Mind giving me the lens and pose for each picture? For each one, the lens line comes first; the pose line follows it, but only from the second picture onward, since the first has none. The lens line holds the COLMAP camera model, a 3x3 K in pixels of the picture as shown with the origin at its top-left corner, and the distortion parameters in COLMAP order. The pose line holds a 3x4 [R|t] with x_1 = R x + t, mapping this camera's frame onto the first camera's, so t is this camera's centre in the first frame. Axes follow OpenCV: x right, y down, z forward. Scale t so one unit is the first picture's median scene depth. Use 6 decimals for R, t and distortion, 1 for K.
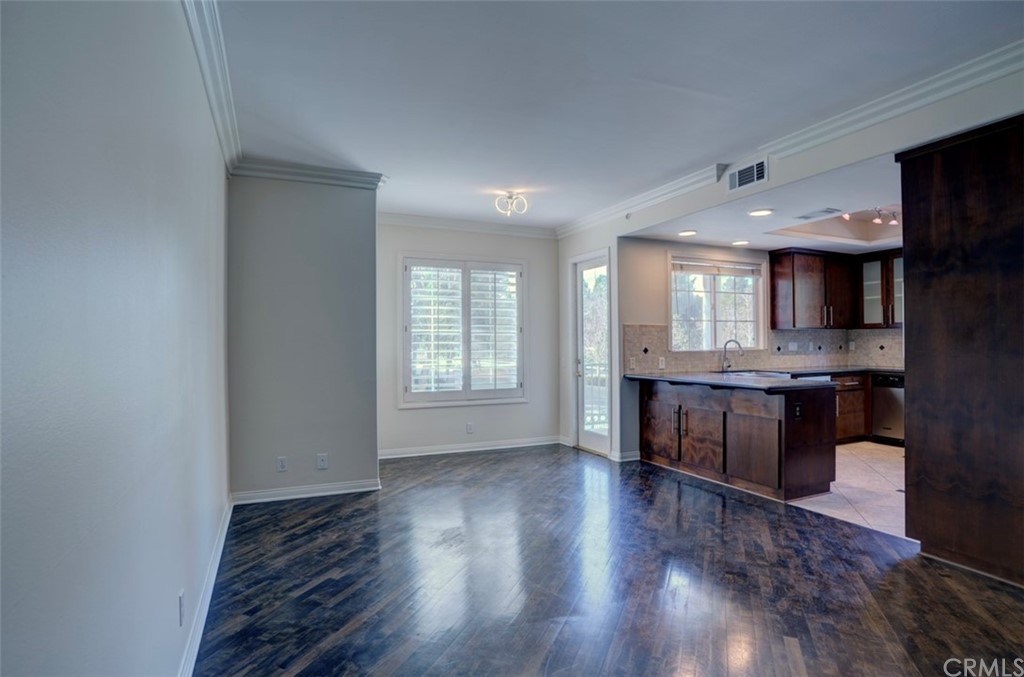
lens RADIAL K [[519.0, 0, 512.0], [0, 519.0, 338.5], [0, 0, 1]] dist [0.000049, -0.000004]
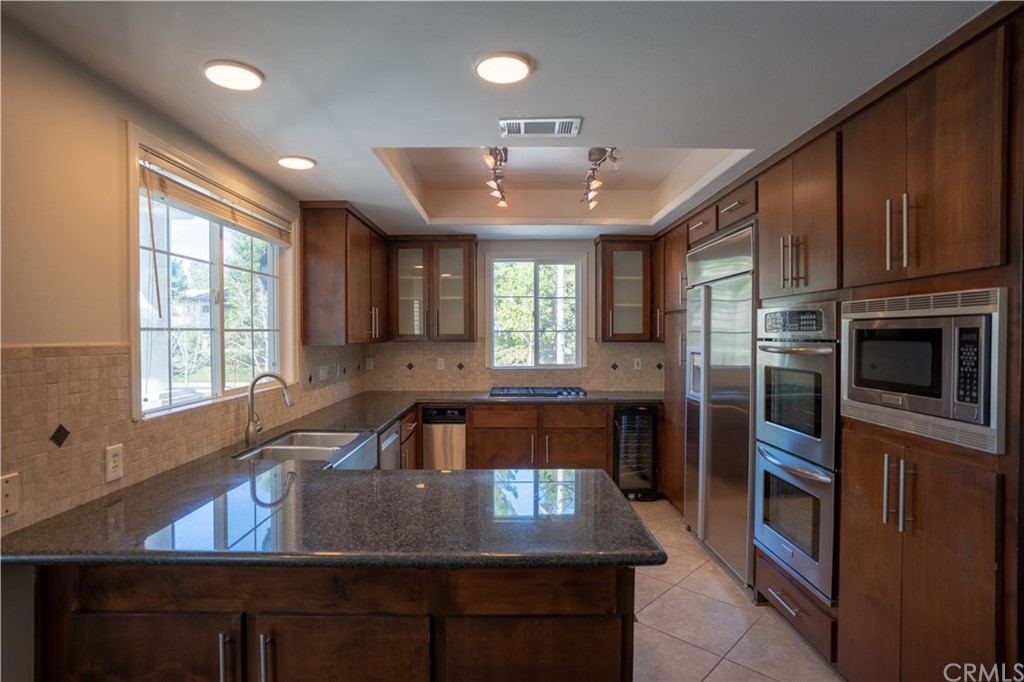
lens RADIAL K [[535.0, 0, 512.0], [0, 535.0, 341.0], [0, 0, 1]] dist [0.001266, 0.000905]
pose [[0.411167, -0.010588, 0.911499, 0.081220], [-0.008619, 0.999843, 0.015503, -0.034536], [-0.911519, -0.014231, 0.411011, 0.601368]]
